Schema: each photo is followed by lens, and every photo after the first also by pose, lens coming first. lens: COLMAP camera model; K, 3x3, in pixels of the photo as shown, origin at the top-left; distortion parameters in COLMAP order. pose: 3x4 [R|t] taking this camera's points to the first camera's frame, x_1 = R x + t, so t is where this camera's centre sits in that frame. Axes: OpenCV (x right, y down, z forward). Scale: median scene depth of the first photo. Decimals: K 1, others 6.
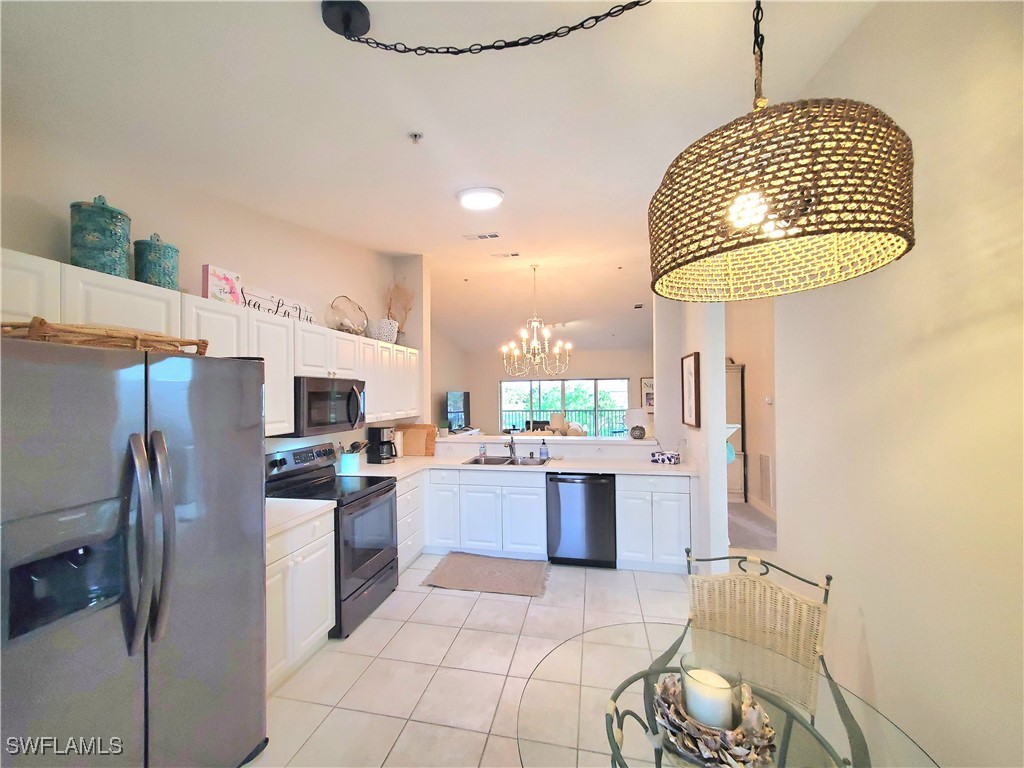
lens RADIAL K [[406.9, 0, 501.3], [0, 406.9, 390.3], [0, 0, 1]] dist [0.000512, -0.001009]
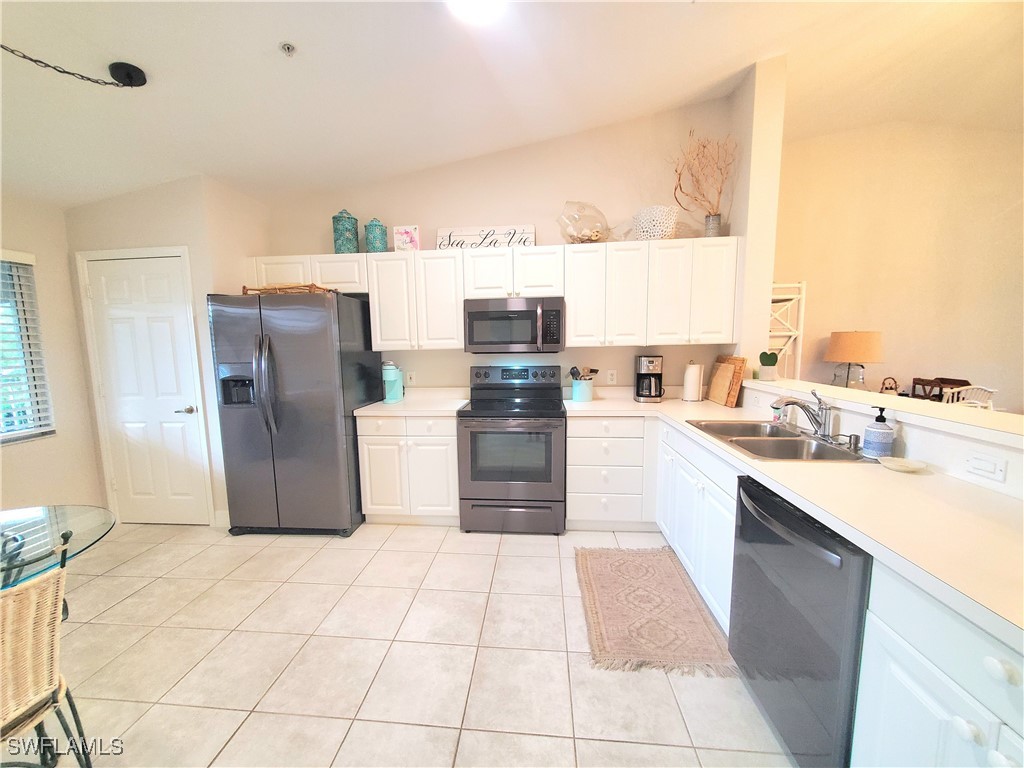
lens RADIAL K [[406.9, 0, 501.6], [0, 406.9, 388.7], [0, 0, 1]] dist [0.000512, -0.001009]
pose [[0.123794, 0.121057, -0.984896, 0.669627], [0.023790, 0.991883, 0.124906, 0.074620], [0.992023, -0.038893, 0.119909, 0.952543]]
